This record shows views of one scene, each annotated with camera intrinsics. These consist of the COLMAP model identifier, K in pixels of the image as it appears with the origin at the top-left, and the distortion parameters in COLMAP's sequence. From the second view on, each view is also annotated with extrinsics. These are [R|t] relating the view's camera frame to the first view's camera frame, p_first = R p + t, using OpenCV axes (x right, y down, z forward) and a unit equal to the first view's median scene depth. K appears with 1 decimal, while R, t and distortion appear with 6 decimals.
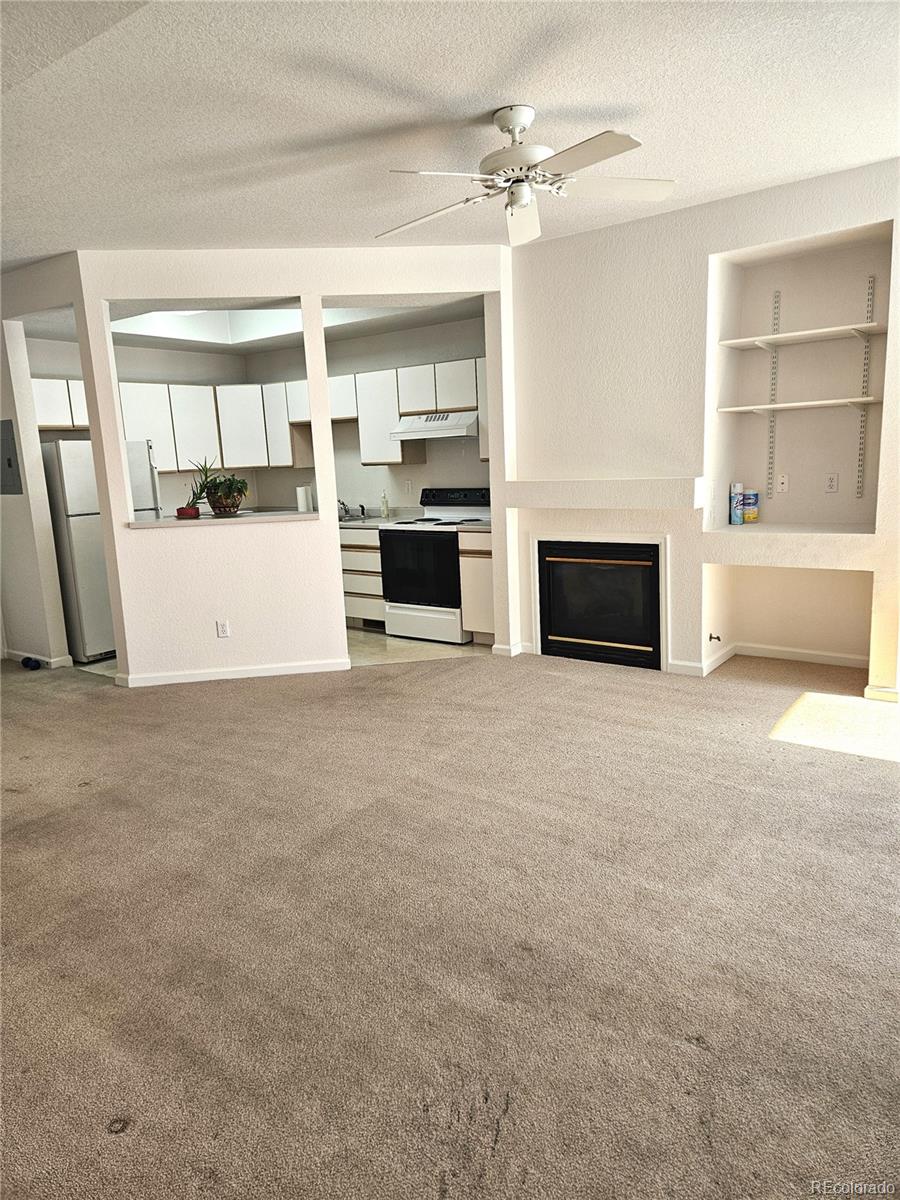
lens RADIAL K [[803.4, 0, 447.3], [0, 803.4, 598.6], [0, 0, 1]] dist [0.071391, -0.057721]
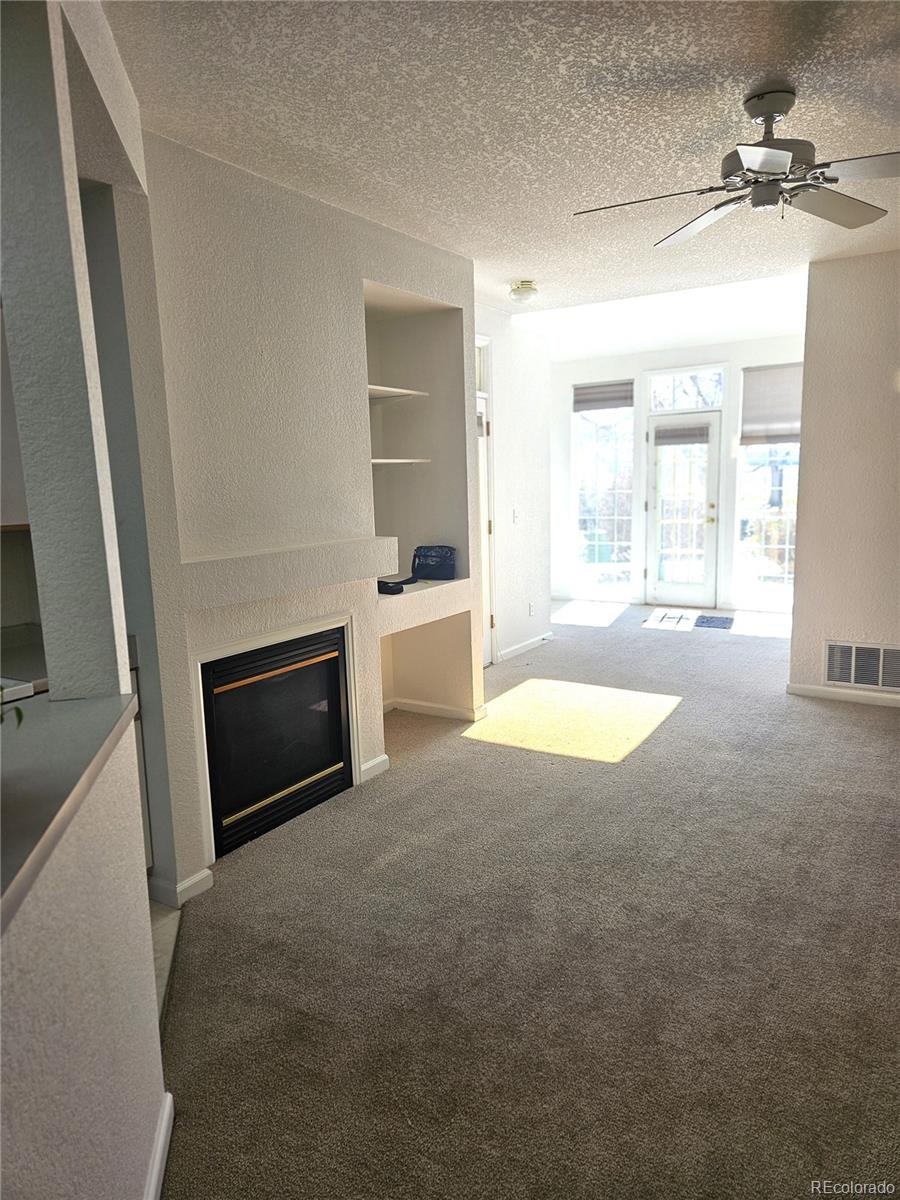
lens RADIAL K [[803.4, 0, 442.7], [0, 803.4, 600.0], [0, 0, 1]] dist [0.071391, -0.057721]
pose [[-0.081023, -0.102662, 0.991411, -0.526711], [0.211815, 0.970187, 0.117775, -0.168241], [-0.973945, 0.219538, -0.056863, 0.978477]]
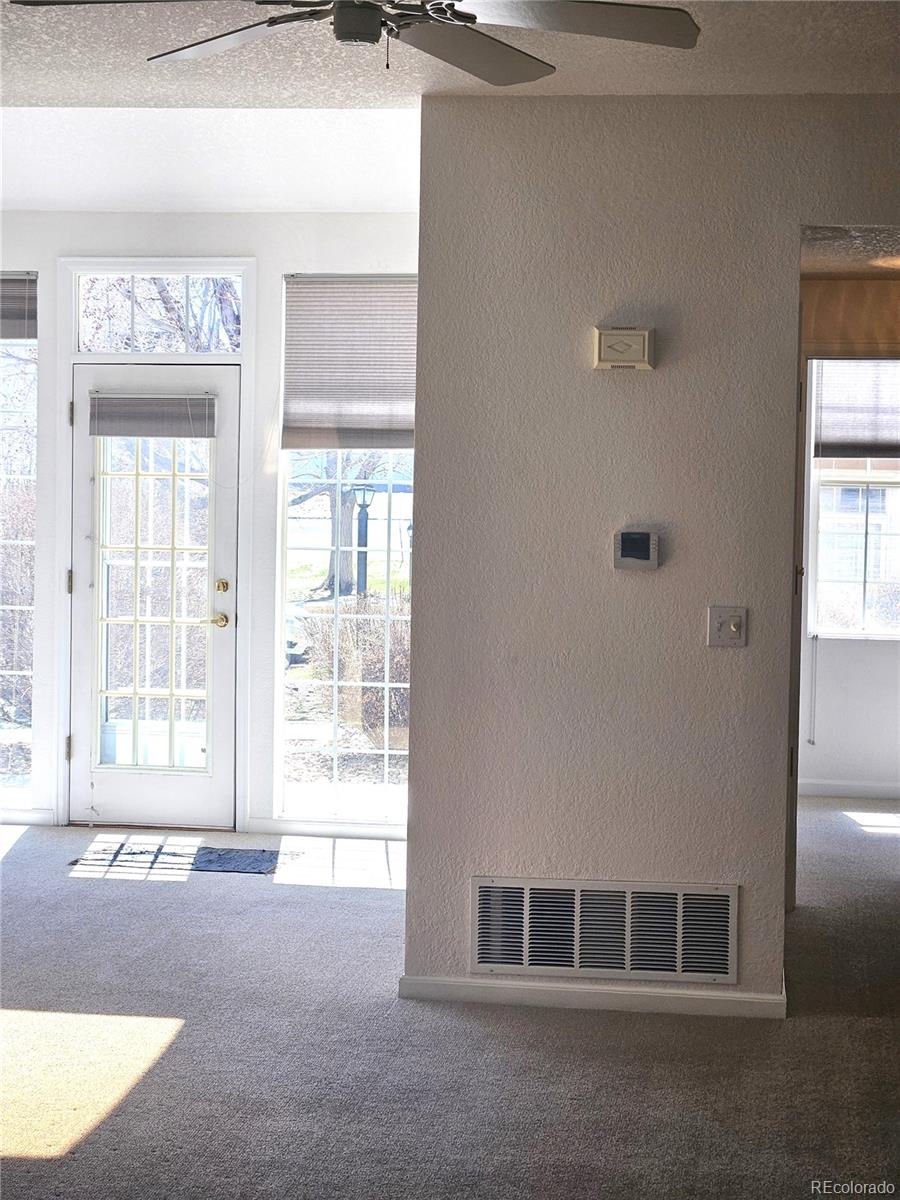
lens RADIAL K [[2323.0, 0, 449.7], [0, 2323.0, 606.9], [0, 0, 1]] dist [0.010984, 0.000000]
pose [[-0.492192, -0.006039, 0.870466, -0.751954], [0.162764, 0.981701, 0.098844, -0.191358], [-0.855134, 0.190331, -0.482203, 1.111704]]
